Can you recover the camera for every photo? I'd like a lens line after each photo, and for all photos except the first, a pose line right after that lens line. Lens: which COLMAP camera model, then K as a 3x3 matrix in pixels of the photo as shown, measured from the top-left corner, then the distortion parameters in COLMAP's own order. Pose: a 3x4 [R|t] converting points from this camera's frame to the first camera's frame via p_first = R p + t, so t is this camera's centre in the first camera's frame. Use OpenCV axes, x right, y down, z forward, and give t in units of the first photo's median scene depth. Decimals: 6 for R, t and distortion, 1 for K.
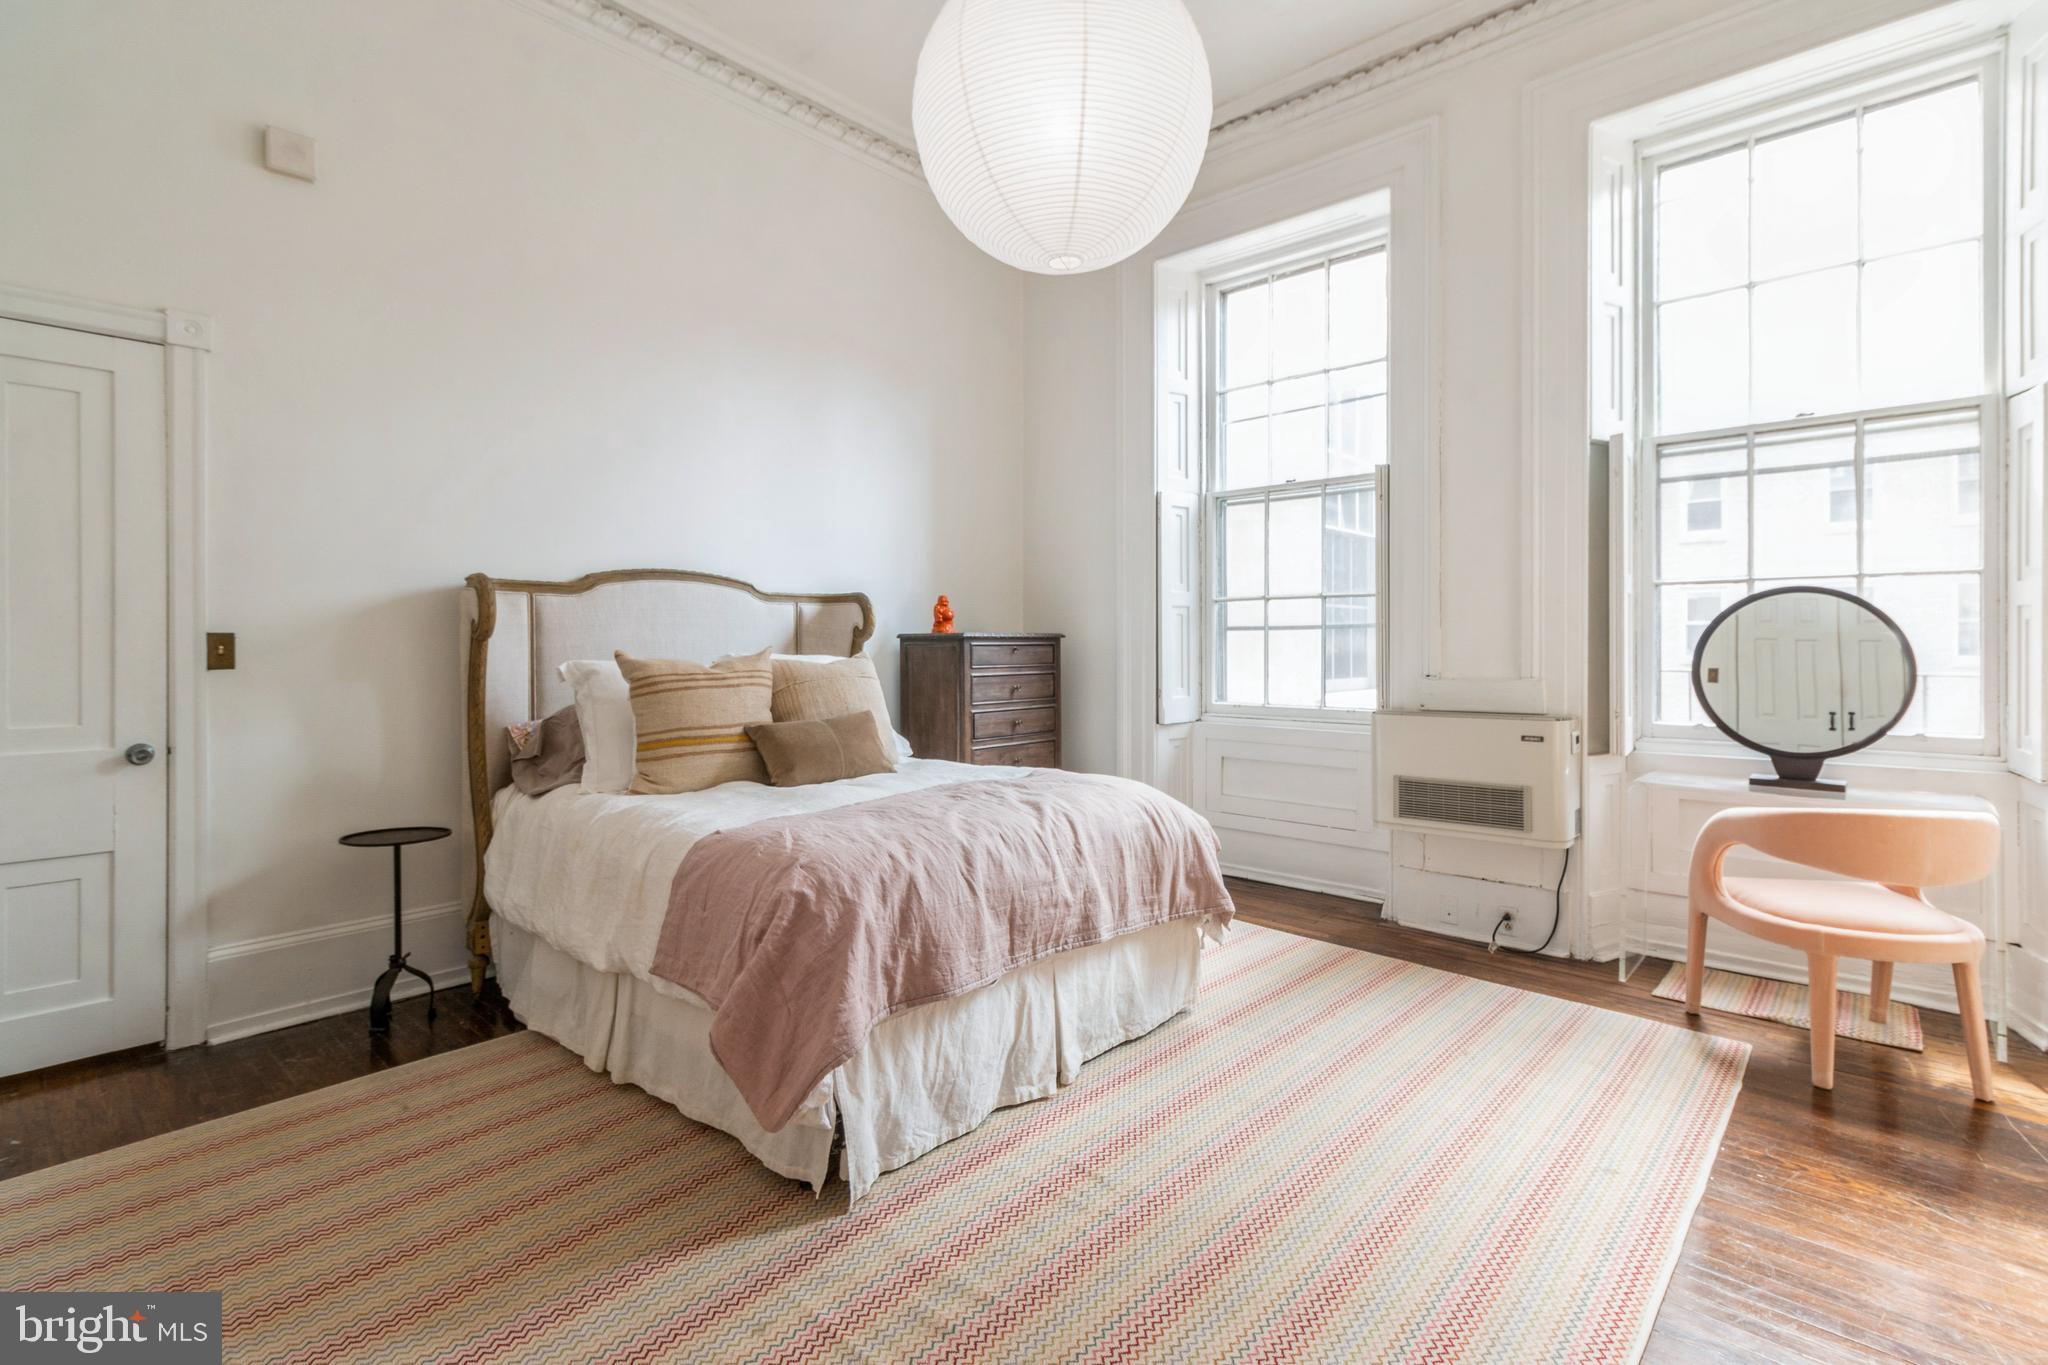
lens RADIAL K [[950.9, 0, 1005.0], [0, 950.9, 637.2], [0, 0, 1]] dist [0.000622, 0.001050]
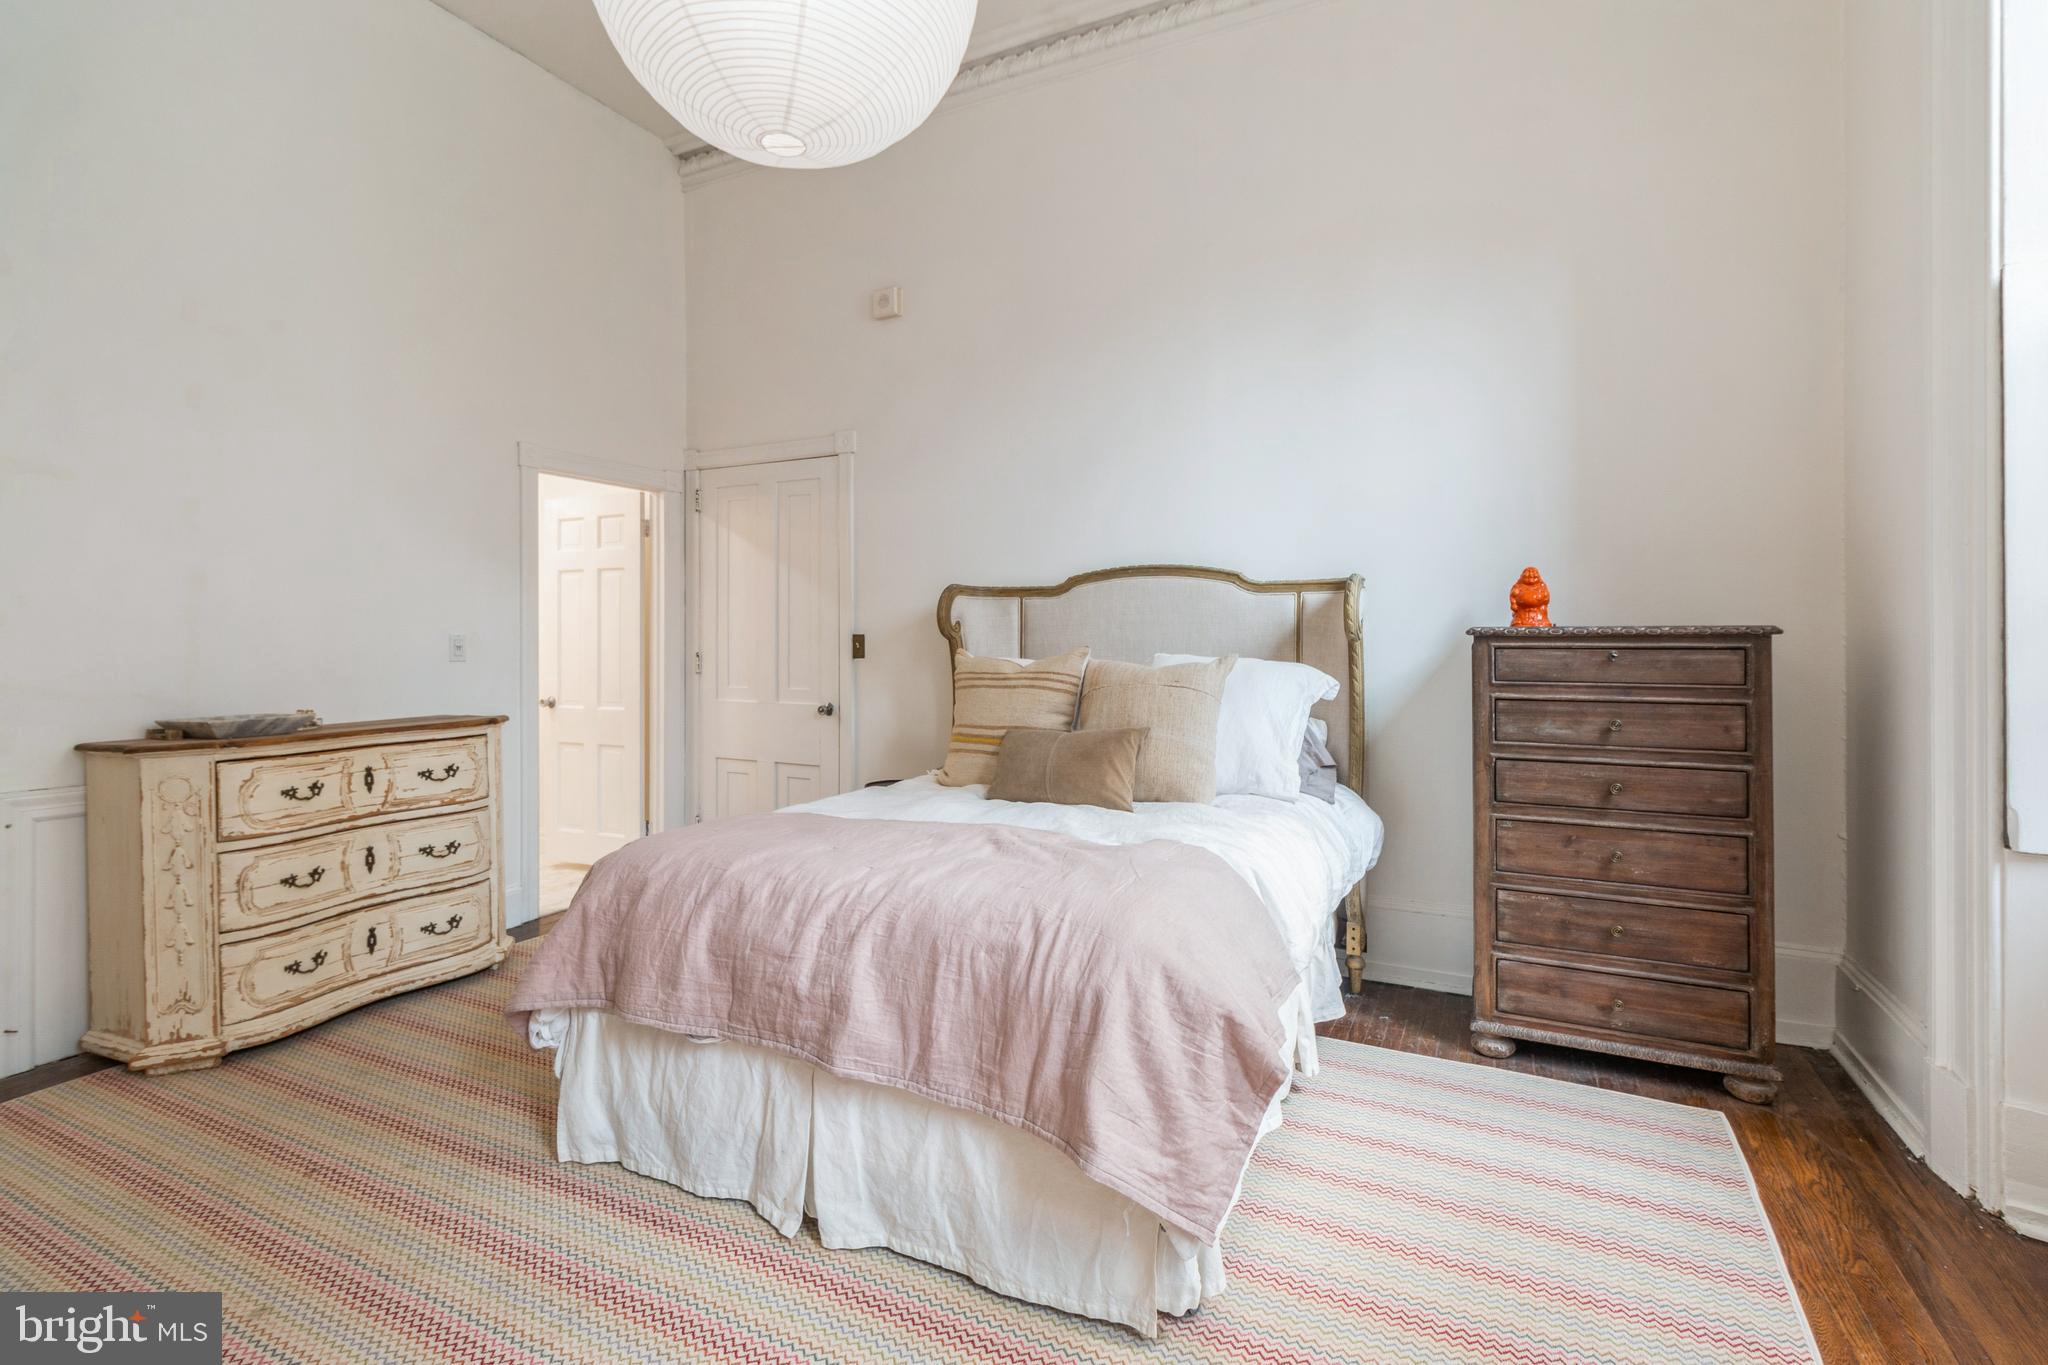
lens RADIAL K [[950.9, 0, 1038.5], [0, 950.9, 631.6], [0, 0, 1]] dist [0.000622, 0.001050]
pose [[0.289688, -0.006051, -0.957102, 0.715035], [0.004925, 0.999976, -0.004832, -0.000255], [0.957108, -0.003313, 0.289711, 0.825691]]
